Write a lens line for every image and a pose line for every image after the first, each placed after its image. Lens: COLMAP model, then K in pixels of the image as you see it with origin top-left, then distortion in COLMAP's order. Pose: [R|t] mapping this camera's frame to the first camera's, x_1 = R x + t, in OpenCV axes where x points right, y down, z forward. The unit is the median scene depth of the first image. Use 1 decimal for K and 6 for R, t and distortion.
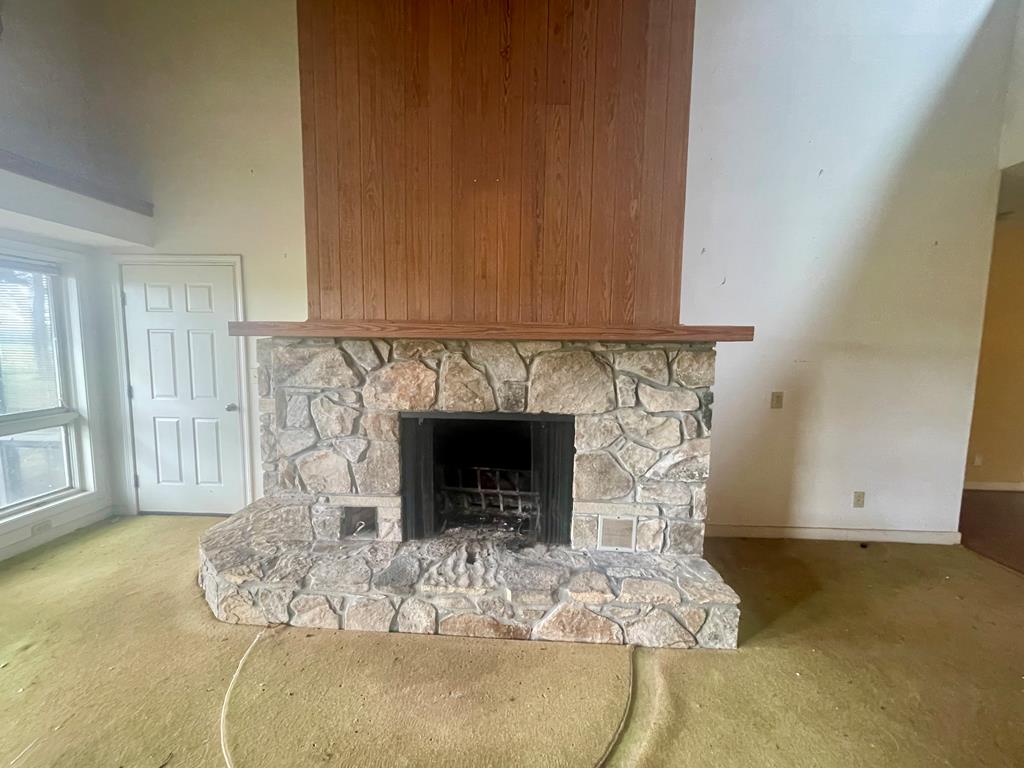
lens RADIAL K [[413.0, 0, 505.9], [0, 413.0, 384.0], [0, 0, 1]] dist [-0.002124, -0.000404]
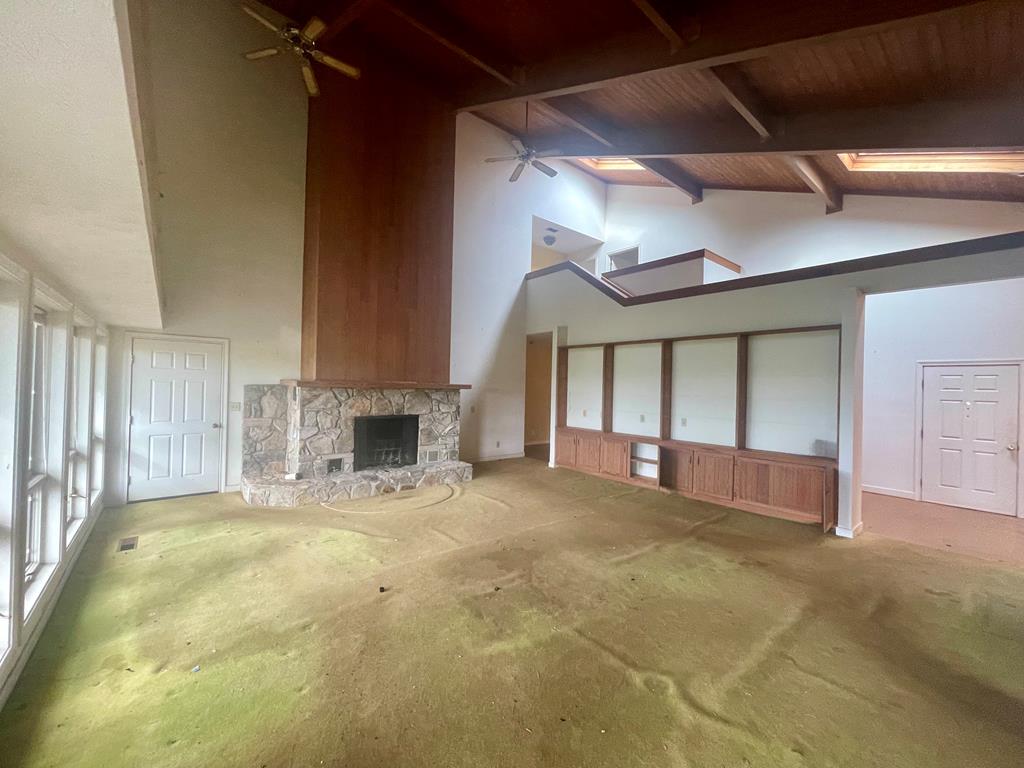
lens RADIAL K [[413.0, 0, 505.9], [0, 413.0, 384.0], [0, 0, 1]] dist [-0.002124, -0.000404]
pose [[0.743688, 0.006754, 0.668492, -1.257379], [0.051928, 0.996344, -0.067837, 0.086957], [-0.666507, 0.085163, 0.740619, -1.472746]]
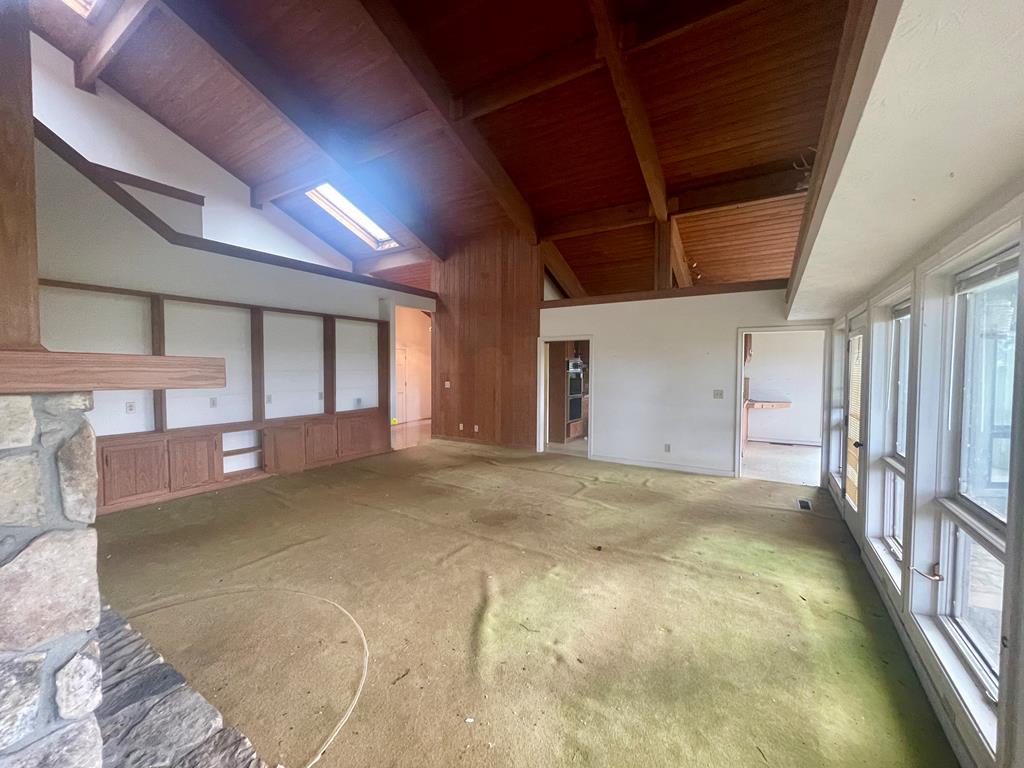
lens RADIAL K [[413.0, 0, 505.9], [0, 413.0, 384.0], [0, 0, 1]] dist [-0.002124, -0.000404]
pose [[-0.868259, -0.037987, 0.494654, -1.091726], [0.032588, 0.990544, 0.133271, -0.160672], [-0.495039, 0.131834, -0.858811, 1.140739]]
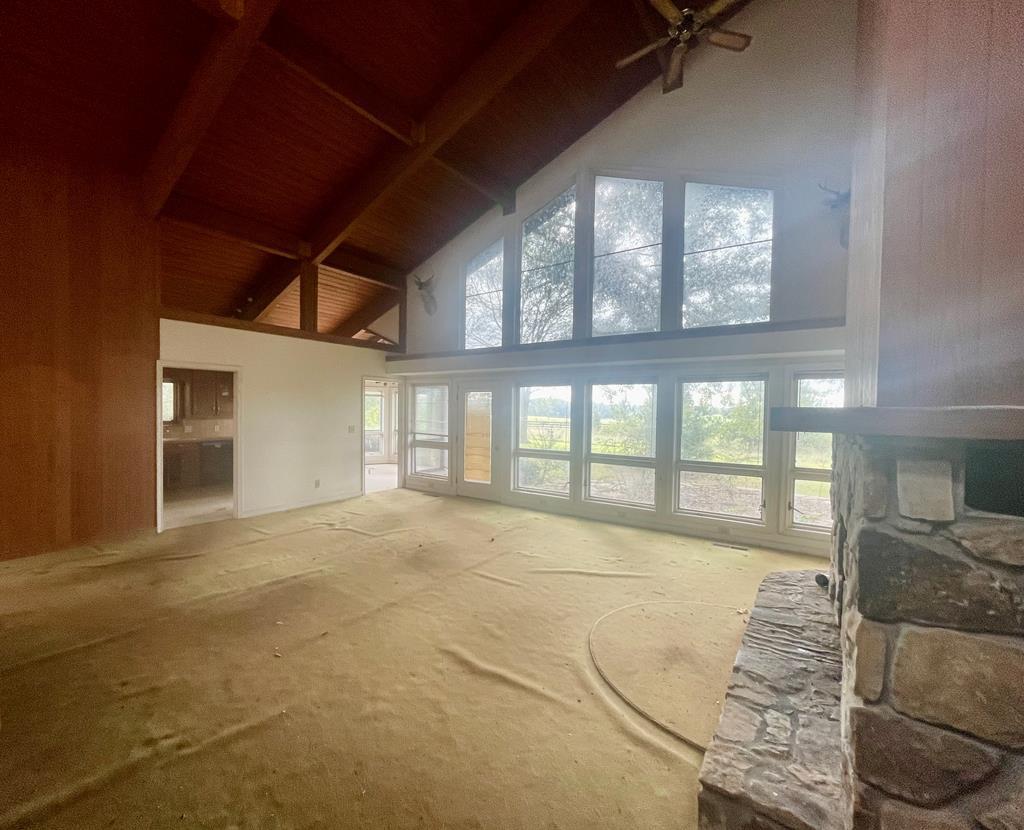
lens RADIAL K [[449.8, 0, 460.2], [0, 449.8, 413.1], [0, 0, 1]] dist [-0.002230, -0.000257]
pose [[-0.575777, -0.011023, -0.817533, 1.227311], [-0.099809, 0.993378, 0.056900, -0.105407], [0.811492, 0.114359, -0.573064, 0.861817]]
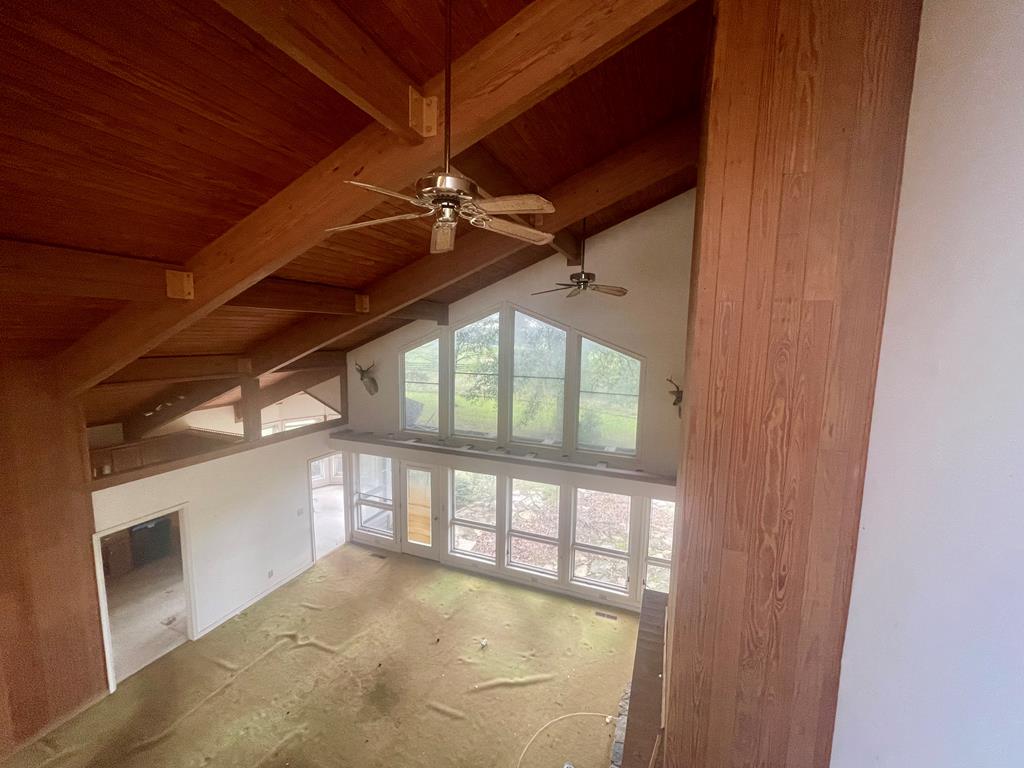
lens RADIAL K [[413.0, 0, 505.9], [0, 413.0, 384.0], [0, 0, 1]] dist [-0.002124, -0.000404]
pose [[-0.331831, 0.091427, -0.938898, 1.436752], [-0.107702, 0.985112, 0.133992, -1.324435], [0.937170, 0.145584, -0.317044, 0.771345]]
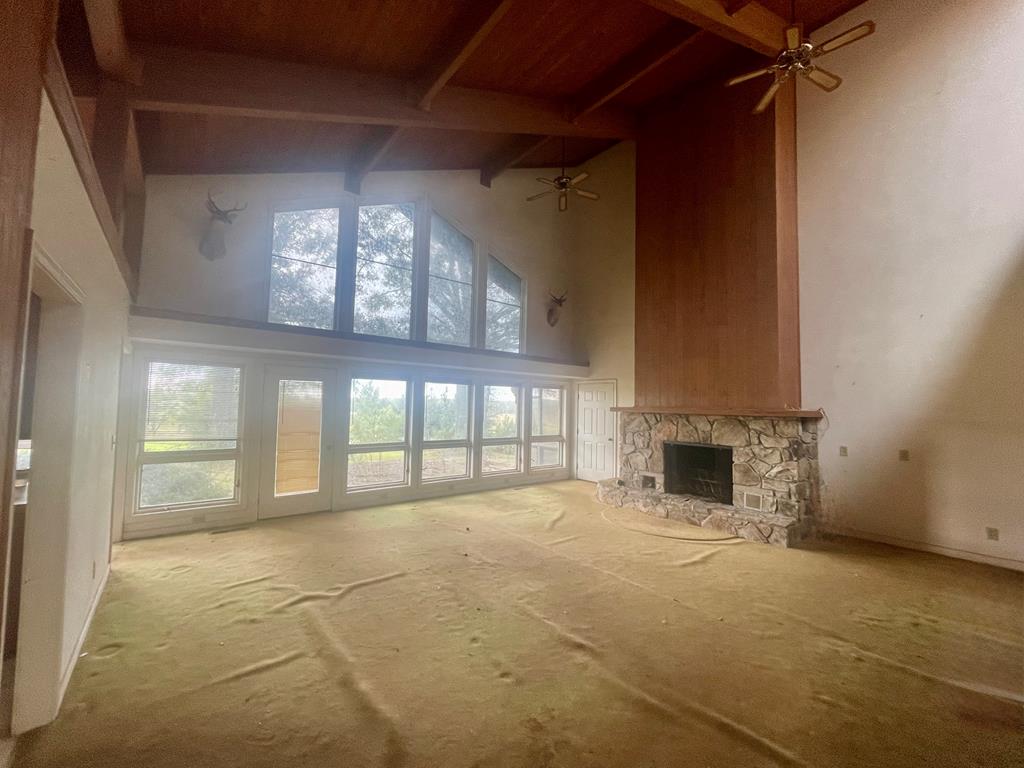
lens RADIAL K [[413.0, 0, 505.9], [0, 413.0, 384.0], [0, 0, 1]] dist [-0.002124, -0.000404]
pose [[0.662984, -0.037094, -0.747714, 1.080898], [-0.087094, 0.988168, -0.126247, 0.132032], [0.743551, 0.148821, 0.651909, -1.557093]]
